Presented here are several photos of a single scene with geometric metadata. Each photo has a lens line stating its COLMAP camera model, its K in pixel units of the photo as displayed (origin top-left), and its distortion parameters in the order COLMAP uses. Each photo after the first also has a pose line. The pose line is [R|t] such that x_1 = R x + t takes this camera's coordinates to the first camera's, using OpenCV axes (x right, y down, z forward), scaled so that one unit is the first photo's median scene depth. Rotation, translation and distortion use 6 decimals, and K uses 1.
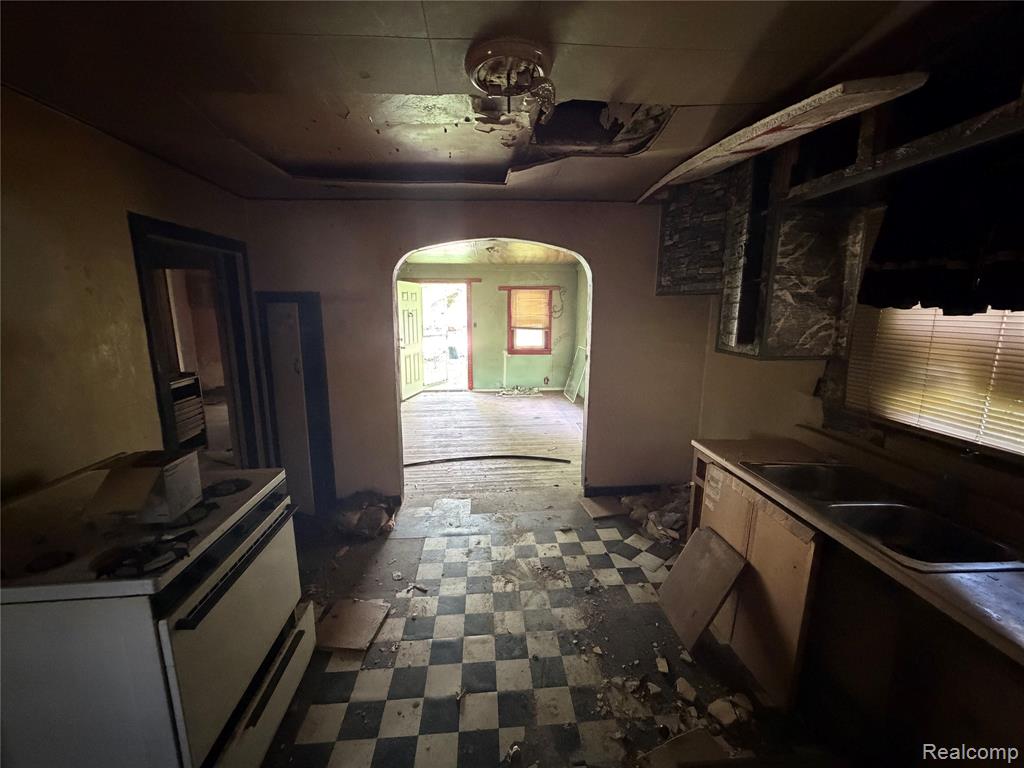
lens RADIAL K [[407.8, 0, 509.1], [0, 407.8, 382.2], [0, 0, 1]] dist [-0.000433, 0.000287]
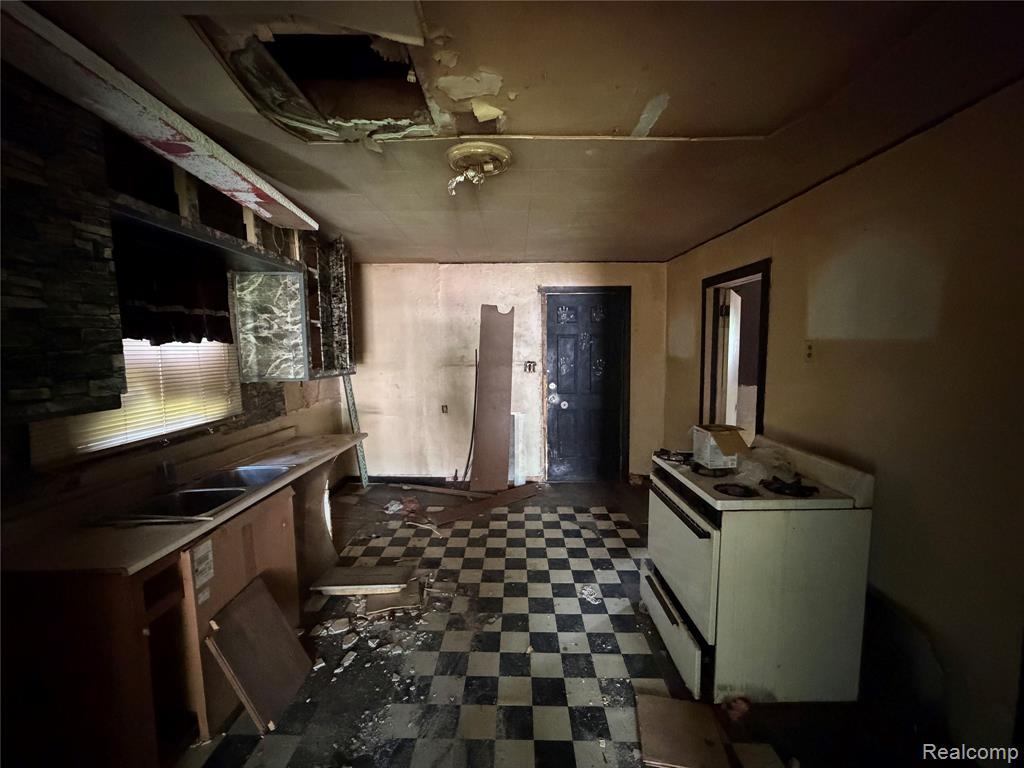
lens RADIAL K [[407.8, 0, 509.1], [0, 407.8, 382.2], [0, 0, 1]] dist [-0.000433, 0.000287]
pose [[-0.996192, 0.006580, 0.086937, -0.153027], [0.029456, 0.963914, 0.264577, -0.297998], [-0.082059, 0.266131, -0.960438, 1.796991]]
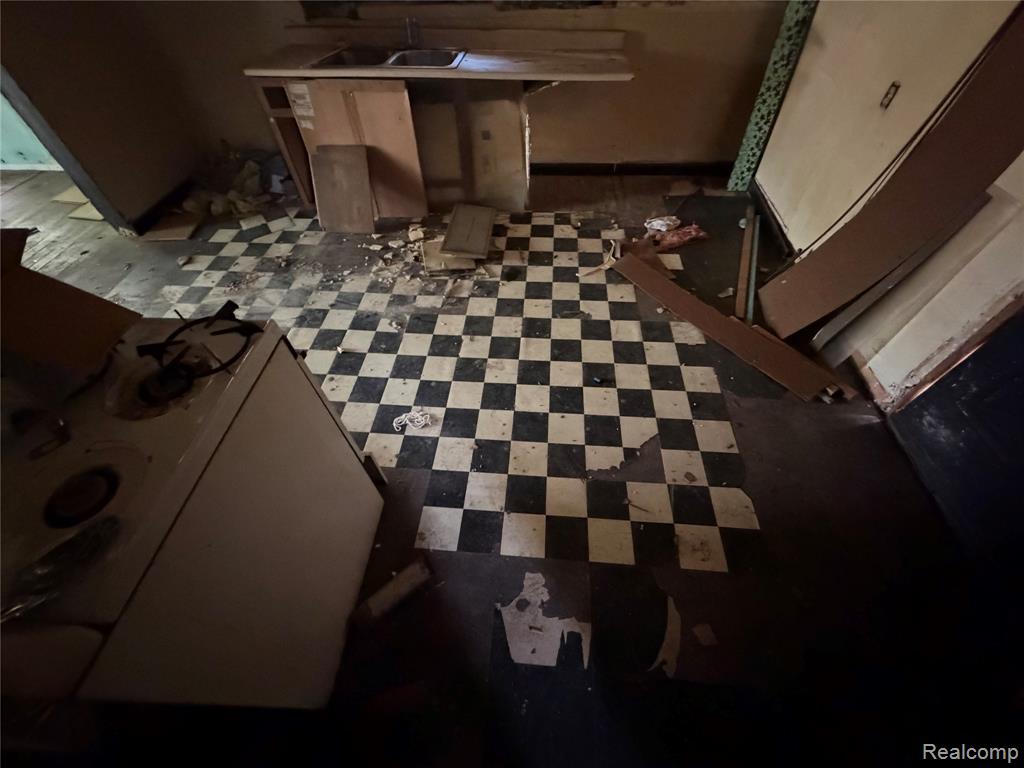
lens RADIAL K [[407.8, 0, 509.1], [0, 407.8, 382.2], [0, 0, 1]] dist [-0.000433, 0.000287]
pose [[0.150648, -0.765681, 0.625330, -0.797605], [0.196970, 0.643114, 0.740005, 0.031680], [-0.968766, 0.011691, 0.247700, 0.197334]]
